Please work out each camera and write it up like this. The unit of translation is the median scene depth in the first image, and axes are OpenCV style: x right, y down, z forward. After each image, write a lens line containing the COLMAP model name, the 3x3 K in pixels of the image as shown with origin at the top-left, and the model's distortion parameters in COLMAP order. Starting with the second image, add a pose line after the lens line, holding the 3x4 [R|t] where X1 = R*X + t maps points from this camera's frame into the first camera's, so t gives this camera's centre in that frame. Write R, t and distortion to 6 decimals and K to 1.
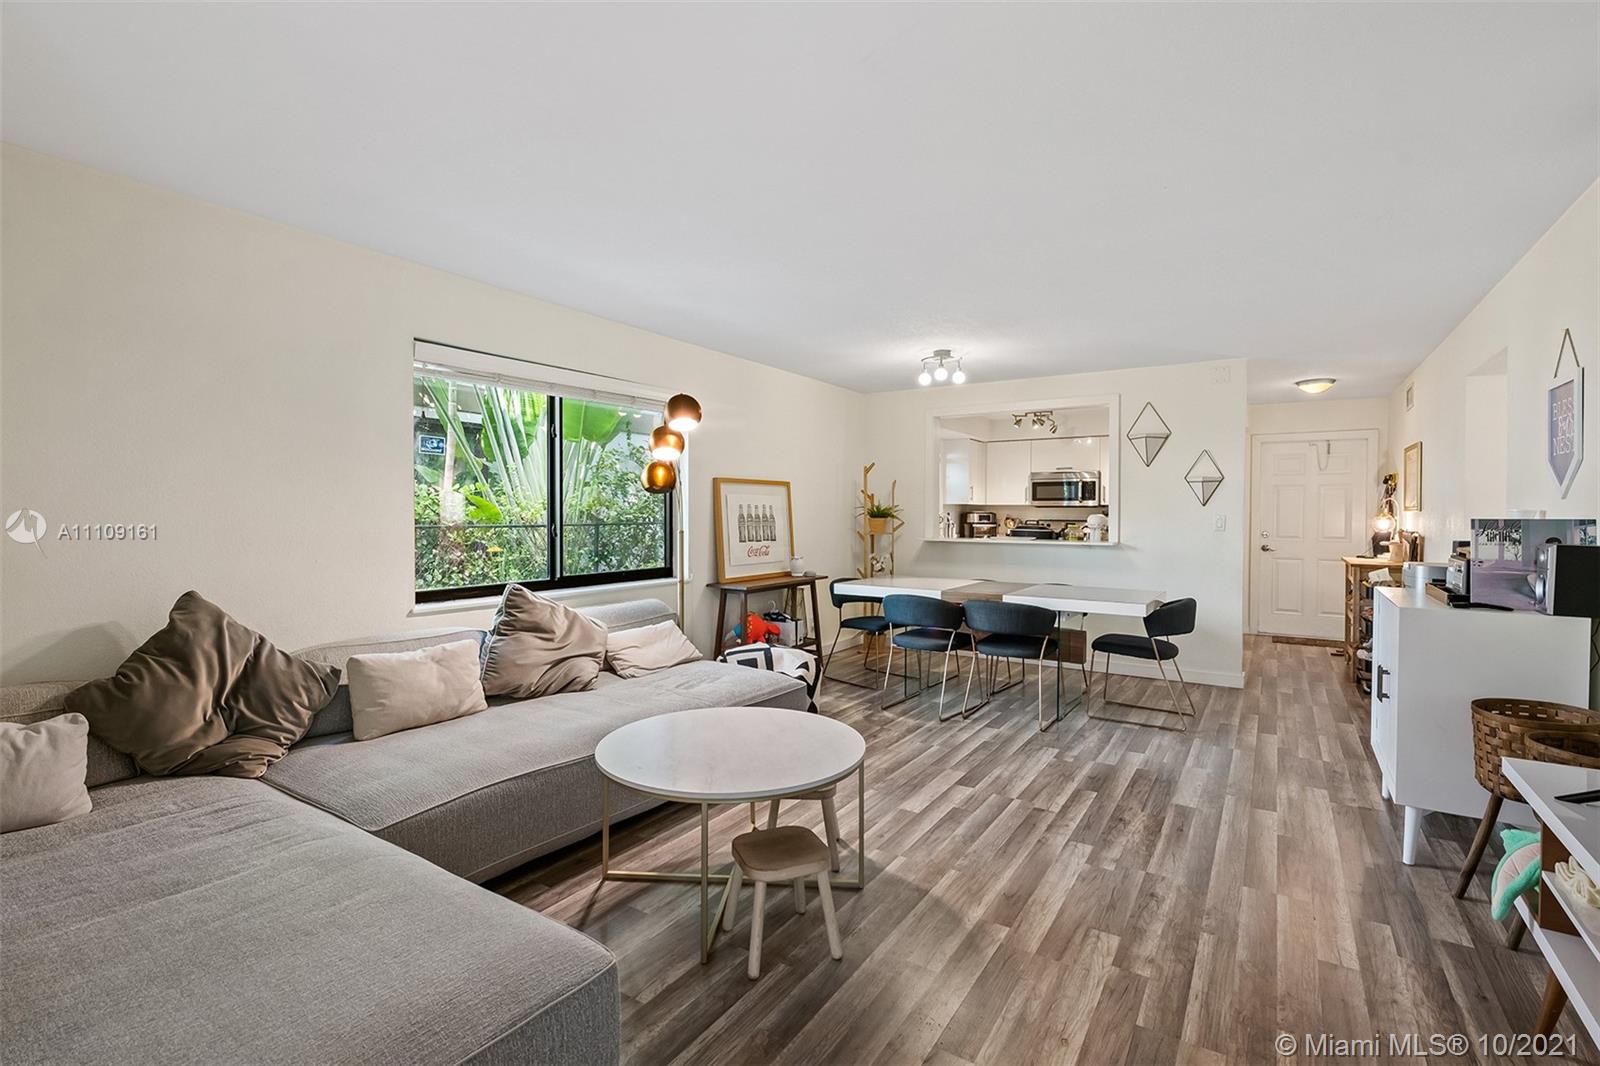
lens RADIAL K [[734.1, 0, 794.4], [0, 734.1, 521.7], [0, 0, 1]] dist [0.000064, -0.007239]
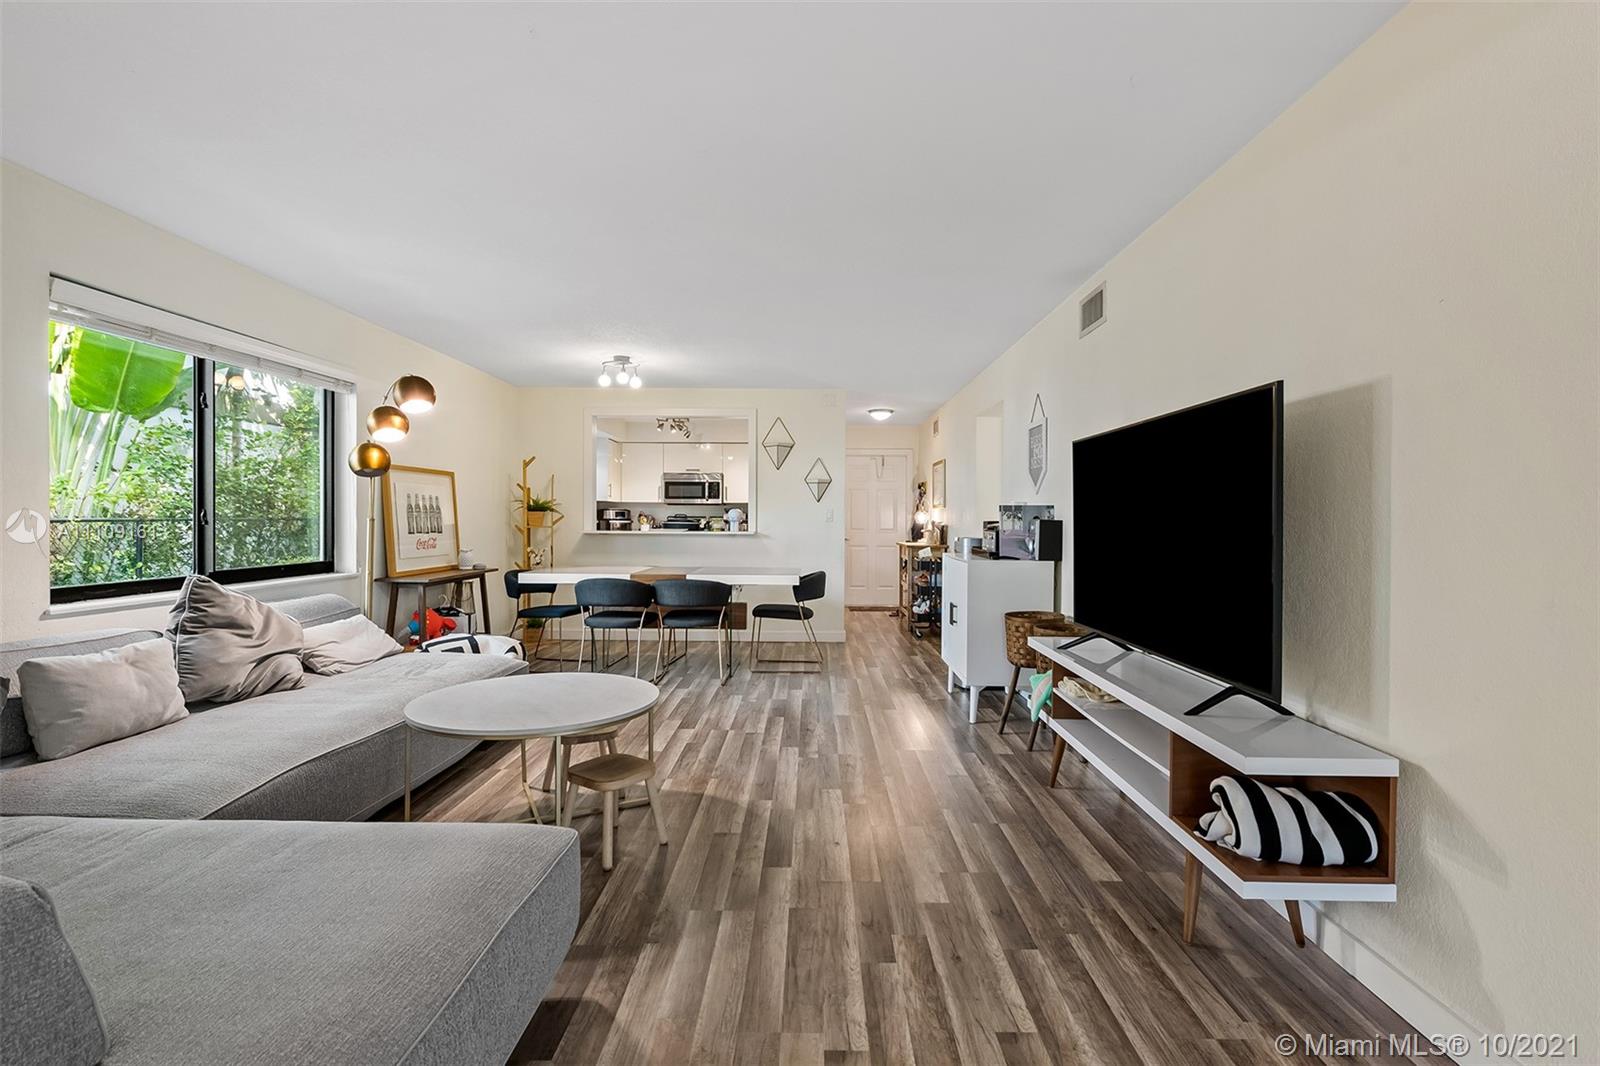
lens RADIAL K [[763.1, 0, 803.0], [0, 763.1, 522.9], [0, 0, 1]] dist [0.001602, -0.021791]
pose [[0.837514, -0.000908, 0.546415, -0.250882], [0.004289, 0.999979, -0.004912, 0.028466], [-0.546399, 0.006458, 0.837500, -0.126792]]
